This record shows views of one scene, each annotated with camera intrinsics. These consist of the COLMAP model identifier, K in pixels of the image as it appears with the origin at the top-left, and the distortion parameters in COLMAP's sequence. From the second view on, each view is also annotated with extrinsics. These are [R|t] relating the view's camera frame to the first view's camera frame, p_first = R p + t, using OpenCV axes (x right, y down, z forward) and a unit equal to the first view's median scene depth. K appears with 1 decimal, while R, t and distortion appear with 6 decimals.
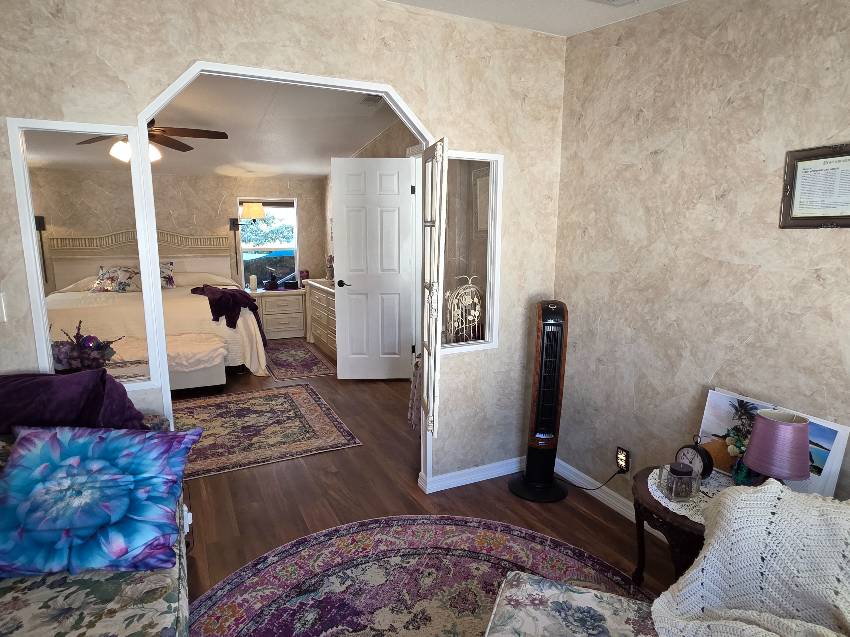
lens RADIAL K [[573.7, 0, 426.7], [0, 573.7, 319.4], [0, 0, 1]] dist [0.060061, -0.059497]
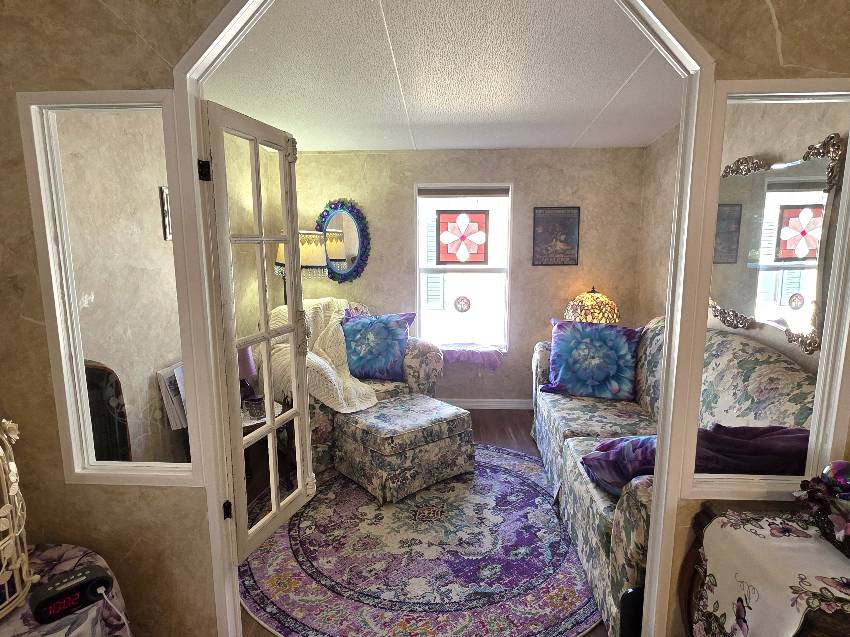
lens RADIAL K [[573.7, 0, 426.7], [0, 573.7, 319.4], [0, 0, 1]] dist [0.060061, -0.059497]
pose [[-0.896568, -0.070425, 0.437271, -0.530113], [0.068532, 0.953328, 0.294055, -0.307061], [-0.437571, 0.293608, -0.849898, 1.770068]]
